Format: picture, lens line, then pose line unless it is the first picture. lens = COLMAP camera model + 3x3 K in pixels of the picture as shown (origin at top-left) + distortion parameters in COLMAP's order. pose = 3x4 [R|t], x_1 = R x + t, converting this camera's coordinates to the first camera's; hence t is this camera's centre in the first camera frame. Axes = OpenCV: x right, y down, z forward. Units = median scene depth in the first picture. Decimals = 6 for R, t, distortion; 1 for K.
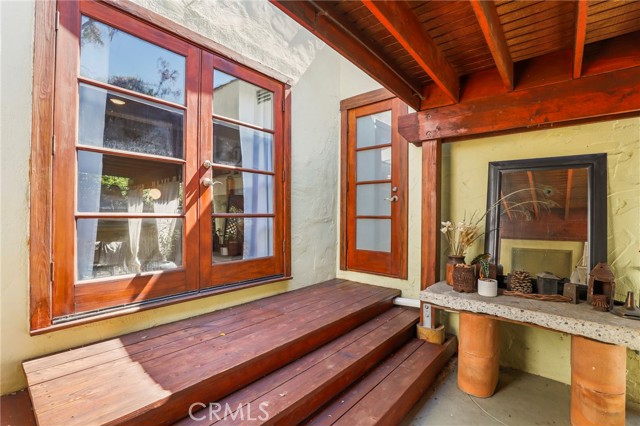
lens RADIAL K [[296.9, 0, 319.8], [0, 296.9, 213.7], [0, 0, 1]] dist [-0.026676, 0.000632]
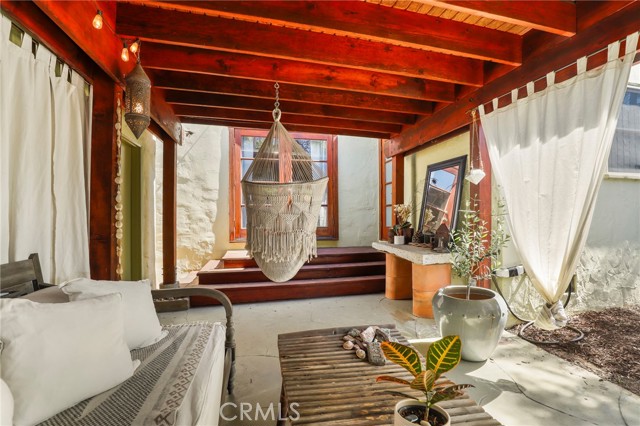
lens RADIAL K [[296.9, 0, 320.6], [0, 296.9, 216.1], [0, 0, 1]] dist [-0.026676, 0.000632]
pose [[0.786849, -0.013357, -0.617001, 1.282208], [0.012048, 0.999908, -0.006282, 0.112016], [0.617028, -0.002490, 0.786937, -0.677990]]
